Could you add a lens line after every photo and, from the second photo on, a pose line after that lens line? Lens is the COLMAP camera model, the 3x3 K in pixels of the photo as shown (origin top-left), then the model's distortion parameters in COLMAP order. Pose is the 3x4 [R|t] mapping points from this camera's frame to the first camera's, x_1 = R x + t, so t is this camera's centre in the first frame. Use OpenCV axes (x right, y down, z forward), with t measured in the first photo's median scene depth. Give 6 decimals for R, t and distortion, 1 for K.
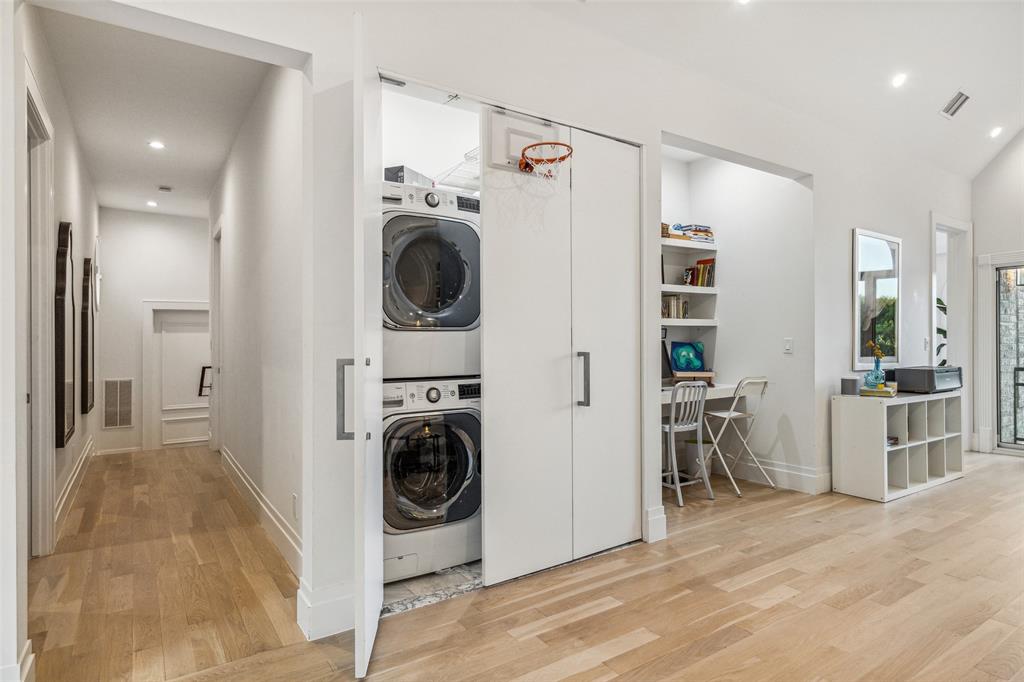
lens RADIAL K [[556.6, 0, 511.2], [0, 556.6, 339.6], [0, 0, 1]] dist [0.000933, 0.000551]
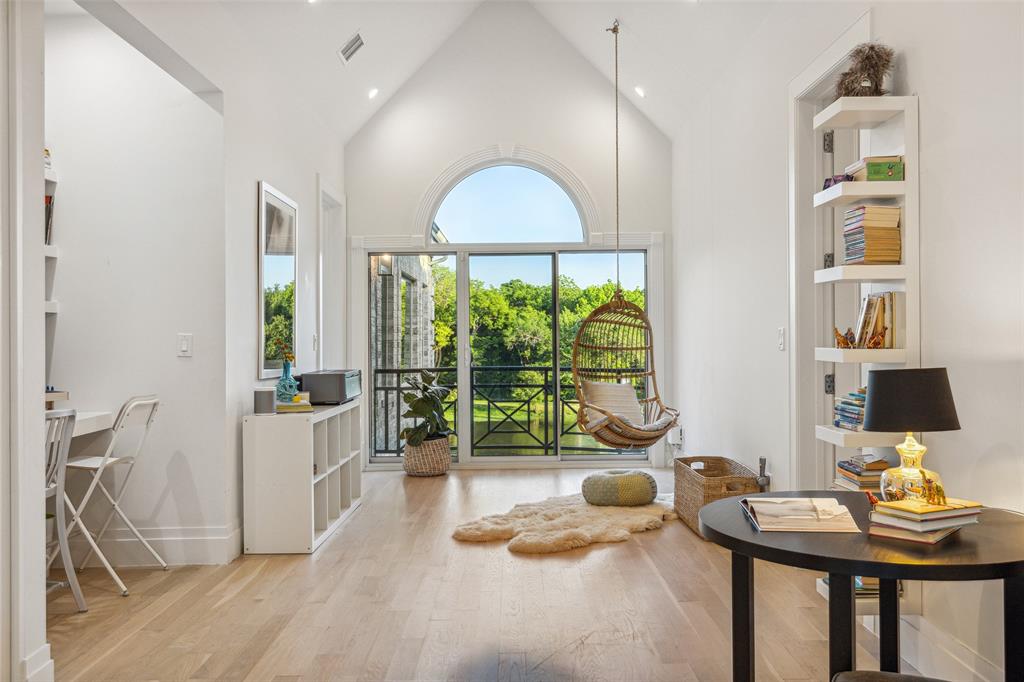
lens RADIAL K [[850.7, 0, 513.5], [0, 850.7, 338.8], [0, 0, 1]] dist [0.004268, -0.006102]
pose [[0.549168, -0.002720, 0.835708, -0.125362], [0.005390, 0.999985, -0.000287, 0.005978], [-0.835695, 0.004662, 0.549175, 0.133102]]
